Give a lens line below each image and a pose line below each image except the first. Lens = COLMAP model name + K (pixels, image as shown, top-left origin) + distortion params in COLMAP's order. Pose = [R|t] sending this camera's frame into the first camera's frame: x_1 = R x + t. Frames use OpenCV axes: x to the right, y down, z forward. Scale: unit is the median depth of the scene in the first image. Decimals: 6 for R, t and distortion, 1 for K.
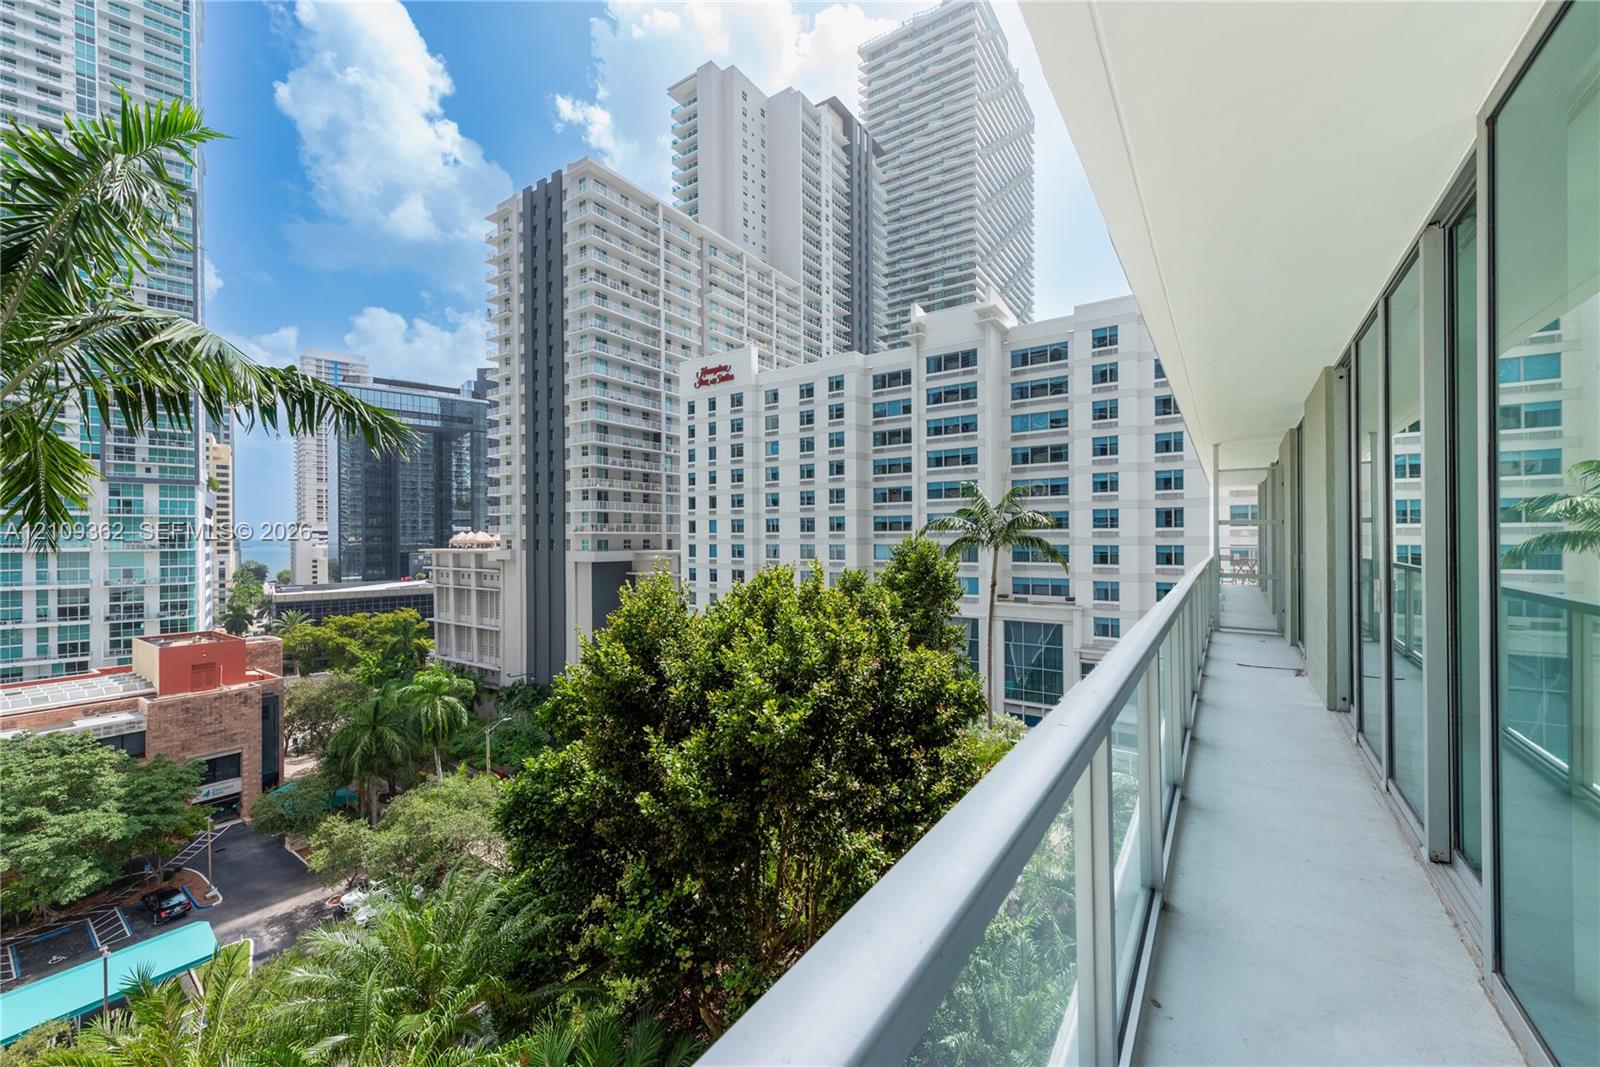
lens RADIAL K [[633.5, 0, 797.4], [0, 633.5, 533.9], [0, 0, 1]] dist [0.004043, 0.000450]
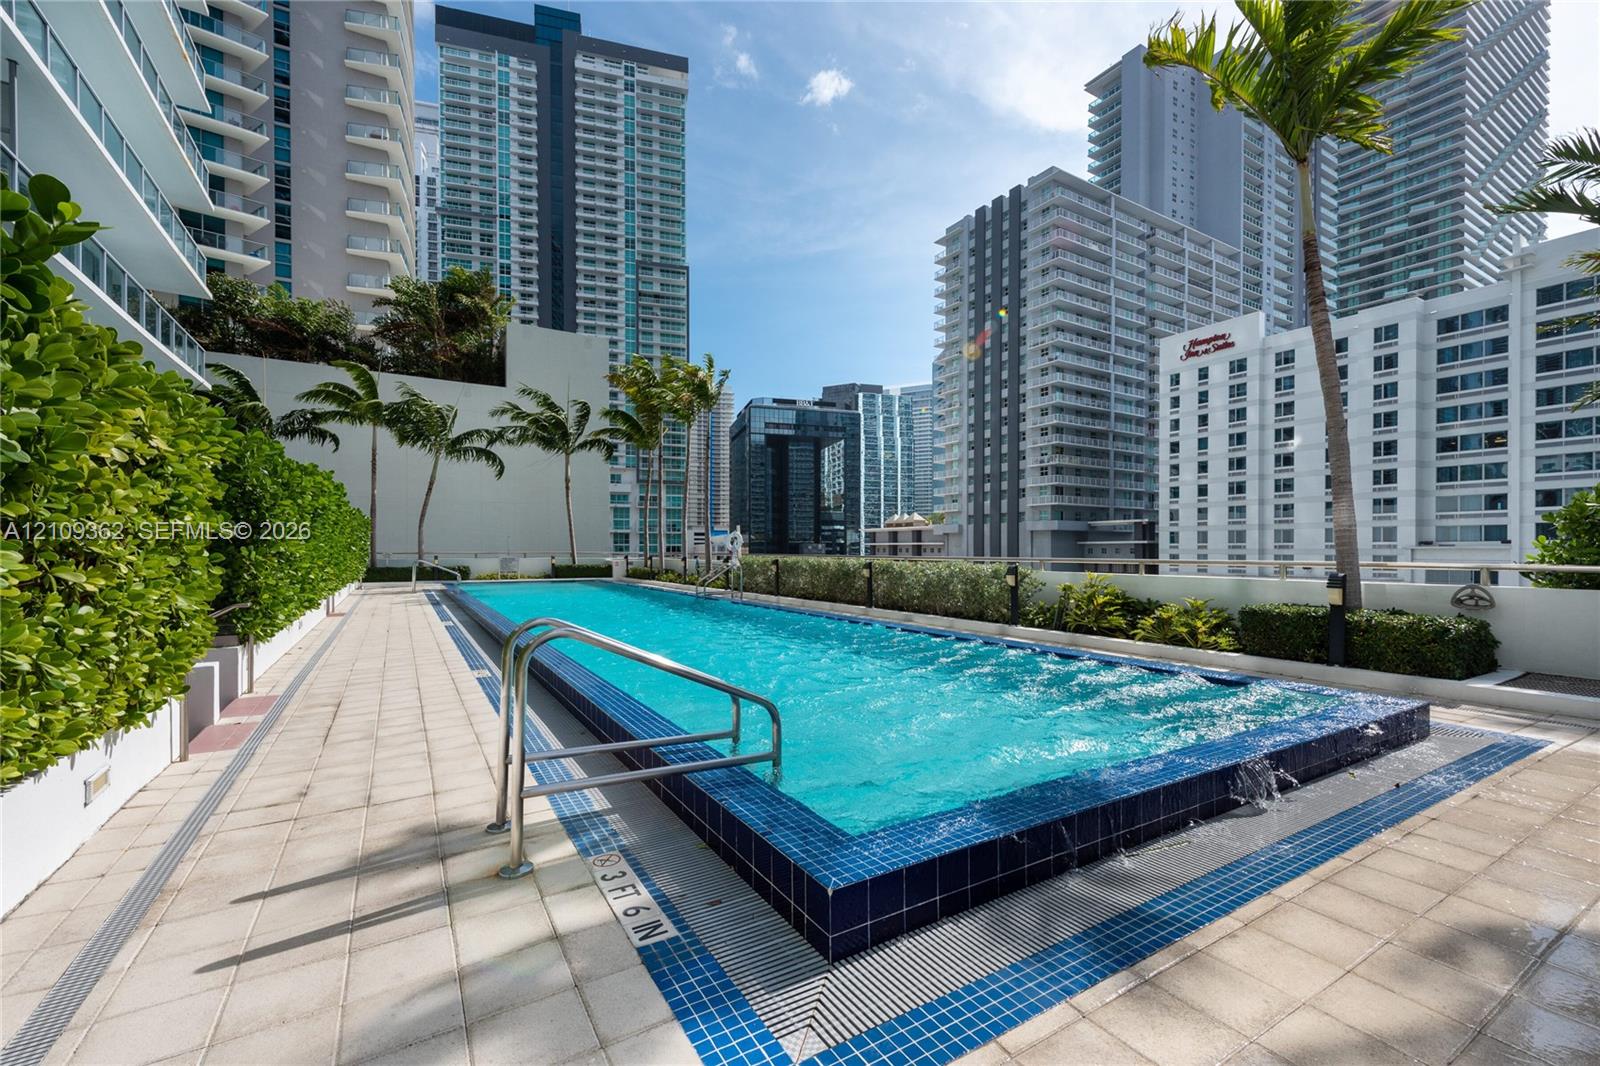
lens RADIAL K [[651.0, 0, 780.4], [0, 651.0, 558.5], [0, 0, 1]] dist [0.002032, -0.000389]
pose [[0.906897, 0.016384, -0.421034, -0.253150], [-0.011201, 0.999828, 0.014780, 0.076310], [0.421204, -0.008688, 0.906924, -0.225479]]
